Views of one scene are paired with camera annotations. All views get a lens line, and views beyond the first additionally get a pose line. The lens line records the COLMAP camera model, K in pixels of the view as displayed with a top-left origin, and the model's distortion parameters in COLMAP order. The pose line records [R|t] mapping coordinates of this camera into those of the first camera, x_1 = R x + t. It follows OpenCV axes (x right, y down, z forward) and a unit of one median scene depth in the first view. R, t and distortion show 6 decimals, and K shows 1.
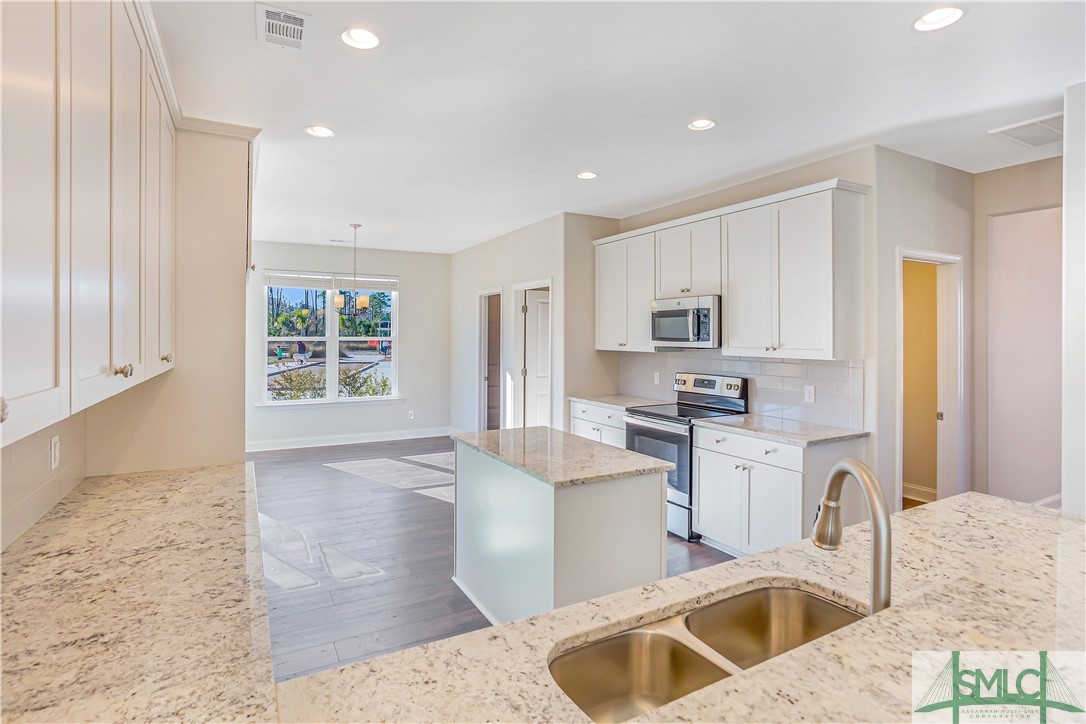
lens RADIAL K [[546.2, 0, 541.5], [0, 546.2, 335.8], [0, 0, 1]] dist [-0.028184, 0.000260]
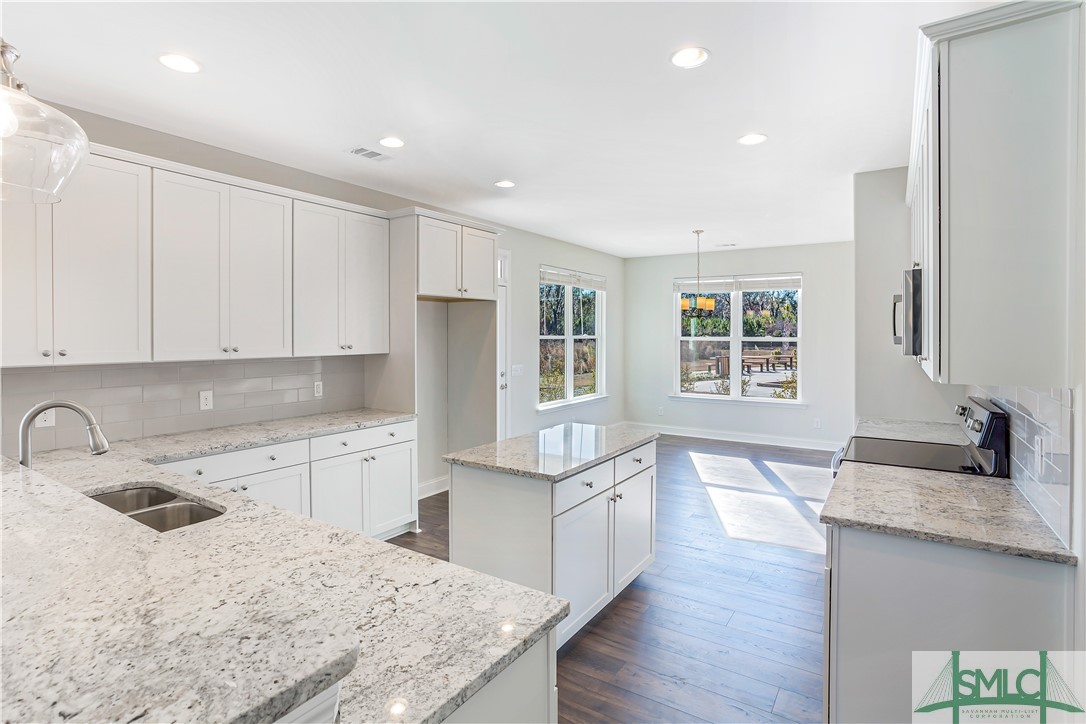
lens RADIAL K [[546.2, 0, 541.5], [0, 546.2, 335.8], [0, 0, 1]] dist [-0.028184, 0.000260]
pose [[0.470963, 0.003316, -0.882147, 0.607029], [-0.004242, 0.999990, 0.001495, -0.001157], [0.882143, 0.003038, 0.470972, 0.318213]]
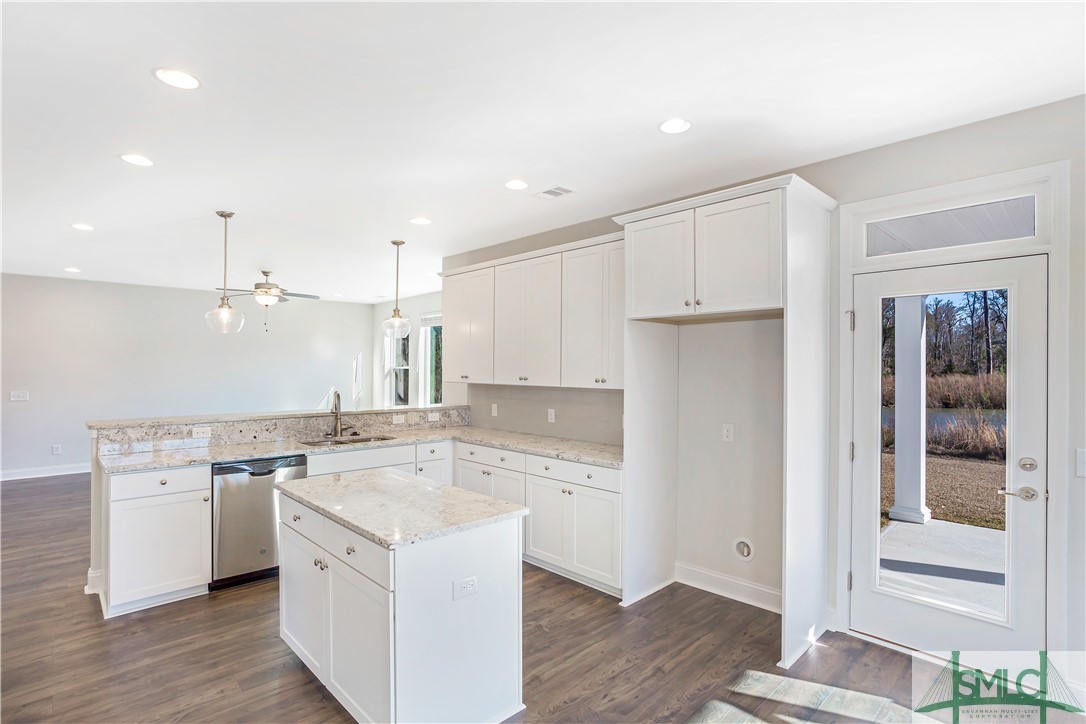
lens RADIAL K [[547.8, 0, 543.0], [0, 547.8, 362.0], [0, 0, 1]] dist [-0.000332, -0.000040]
pose [[-0.960464, -0.008911, -0.278261, 0.020831], [-0.006869, 0.999942, -0.008313, -0.002195], [0.278319, -0.006073, -0.960470, 1.278259]]
